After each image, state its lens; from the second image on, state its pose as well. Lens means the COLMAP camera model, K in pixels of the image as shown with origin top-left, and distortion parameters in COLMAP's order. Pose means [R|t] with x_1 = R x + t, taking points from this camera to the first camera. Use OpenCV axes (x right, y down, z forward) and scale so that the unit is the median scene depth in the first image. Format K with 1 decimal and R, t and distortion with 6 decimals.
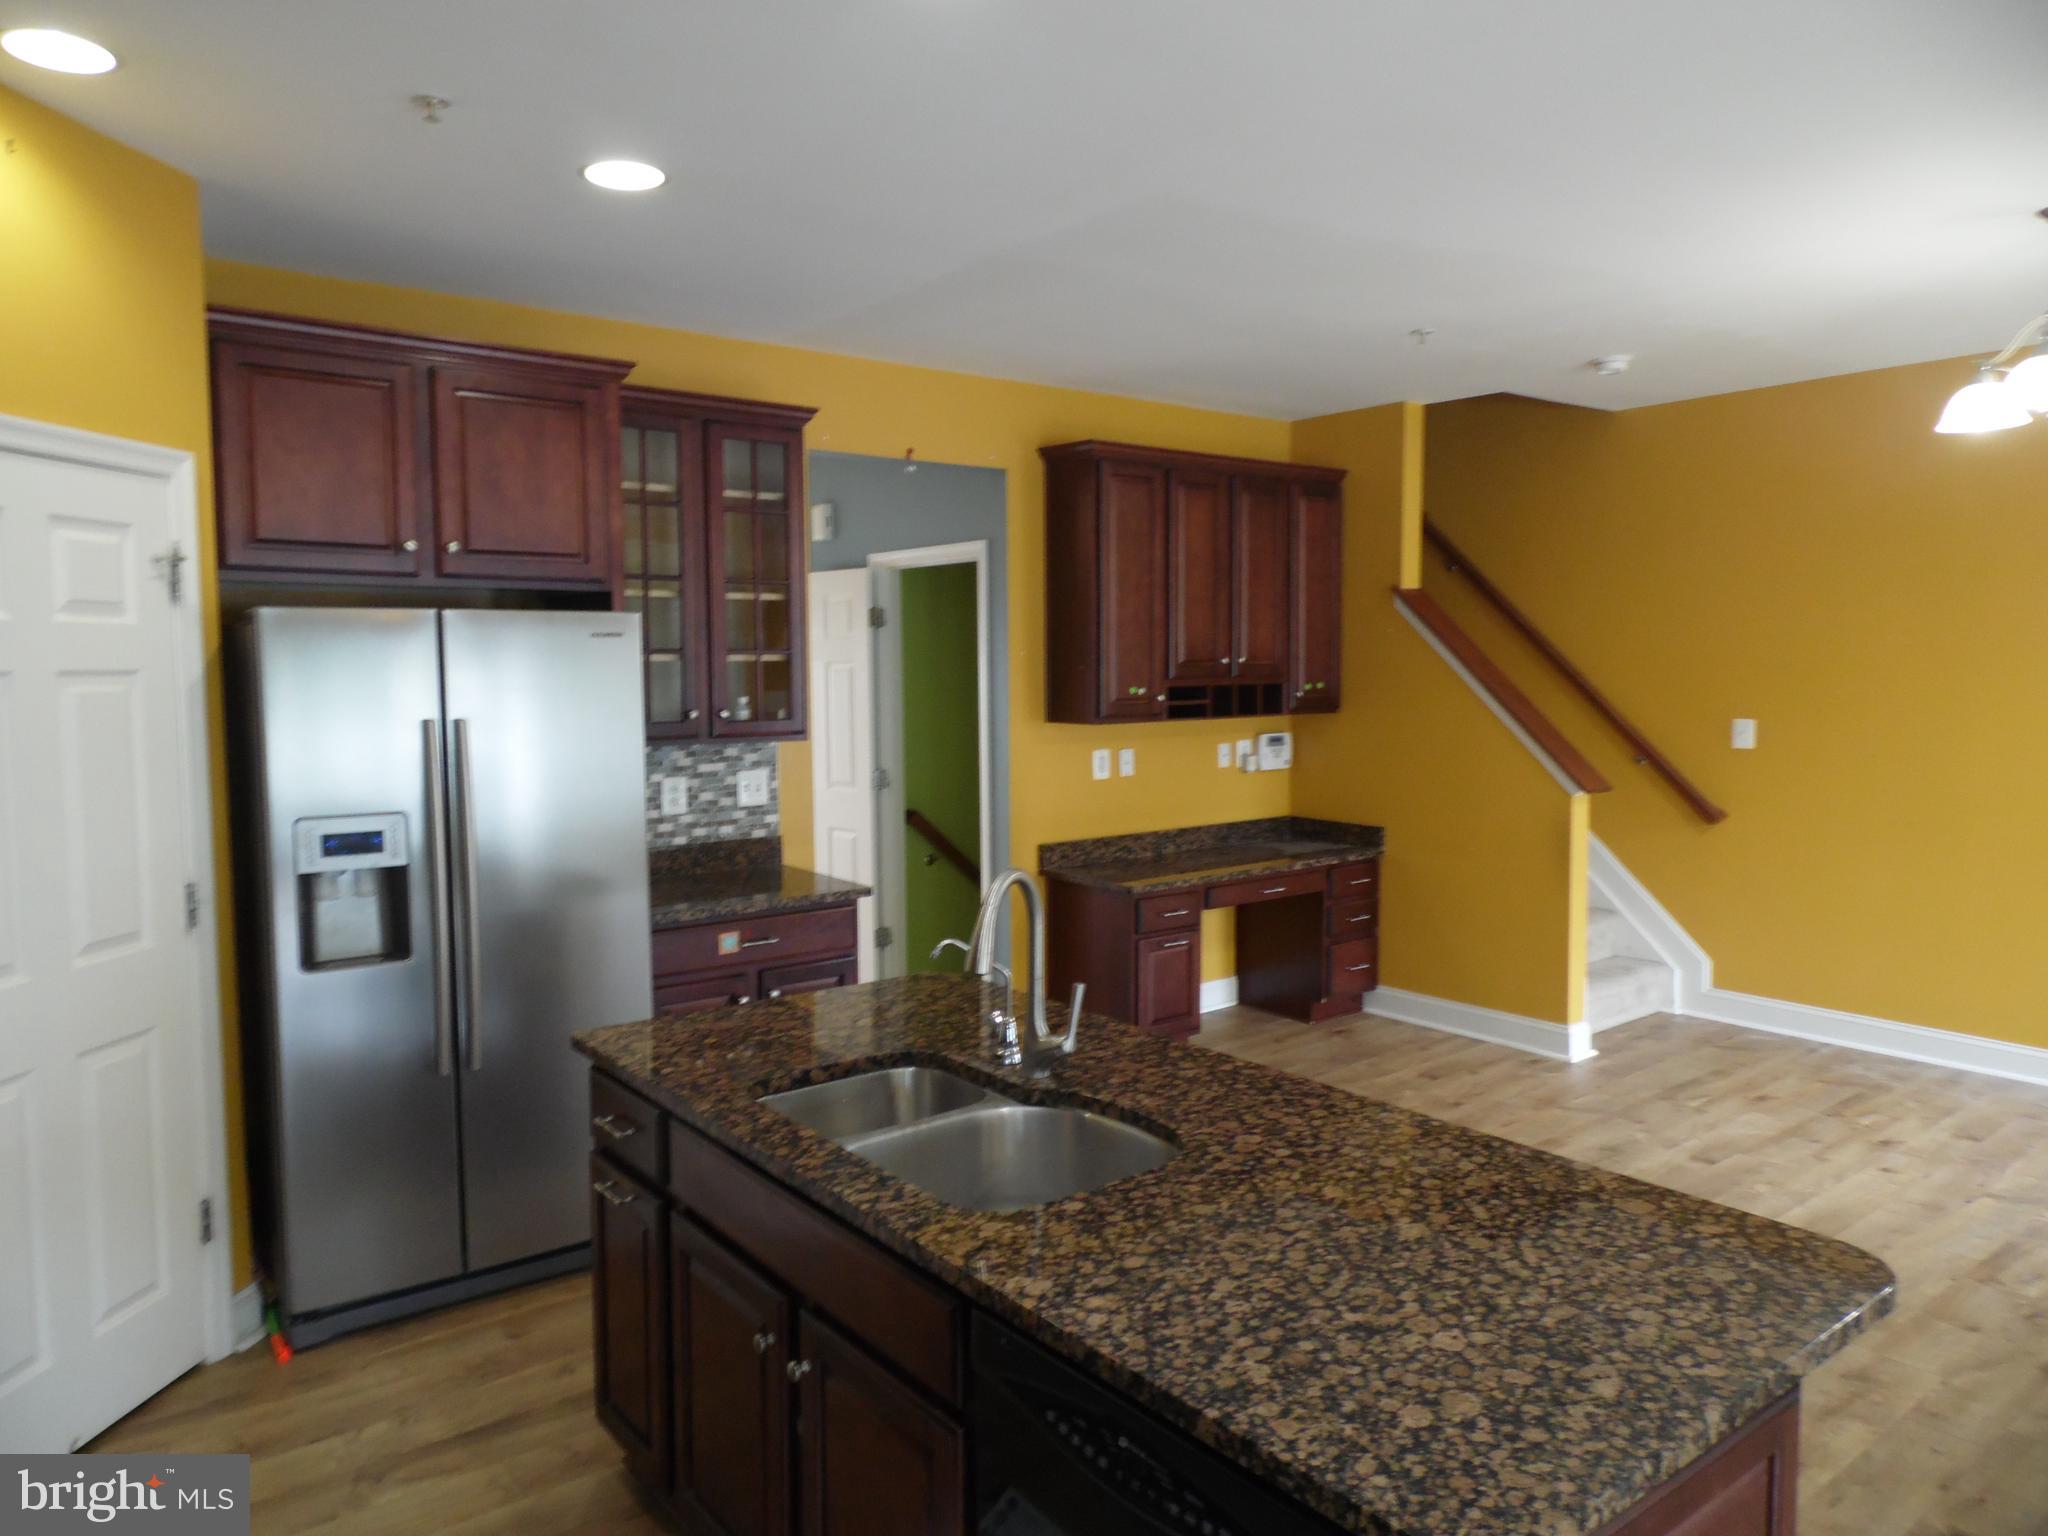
lens RADIAL K [[1355.0, 0, 1015.9], [0, 1355.0, 753.6], [0, 0, 1]] dist [0.009124, -0.007780]
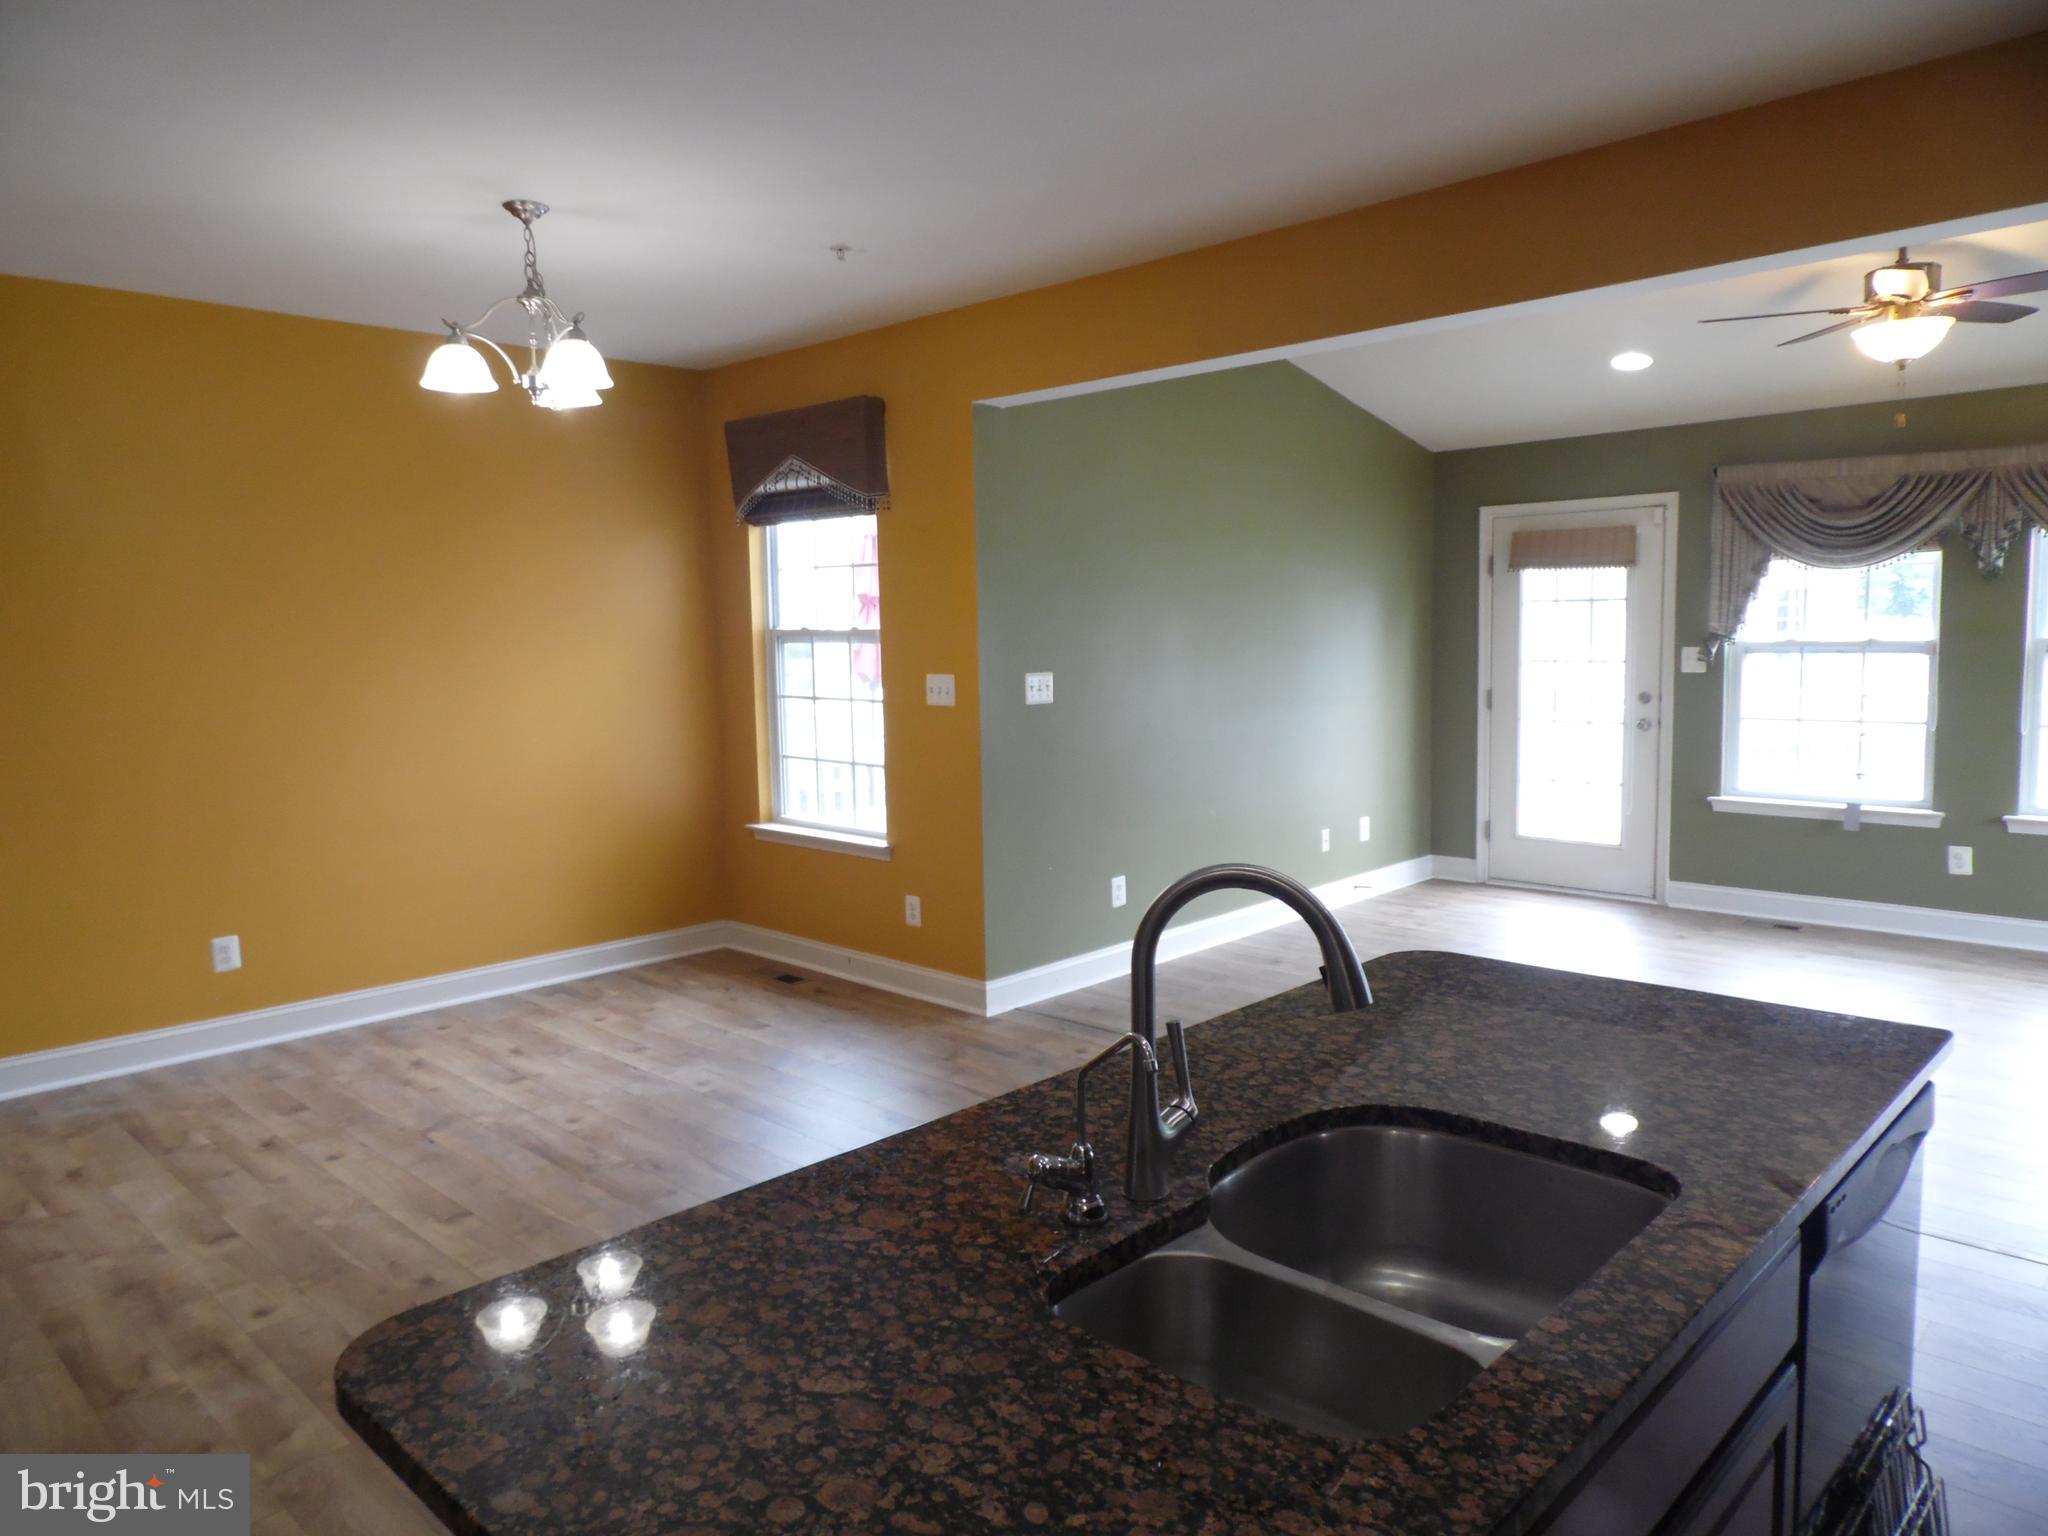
lens RADIAL K [[1355.0, 0, 1028.6], [0, 1355.0, 776.7], [0, 0, 1]] dist [0.009124, -0.007780]
pose [[-0.144513, -0.097553, 0.984682, -0.346541], [0.083158, 0.990411, 0.110325, -0.019724], [-0.986002, 0.097827, -0.135015, 0.656698]]
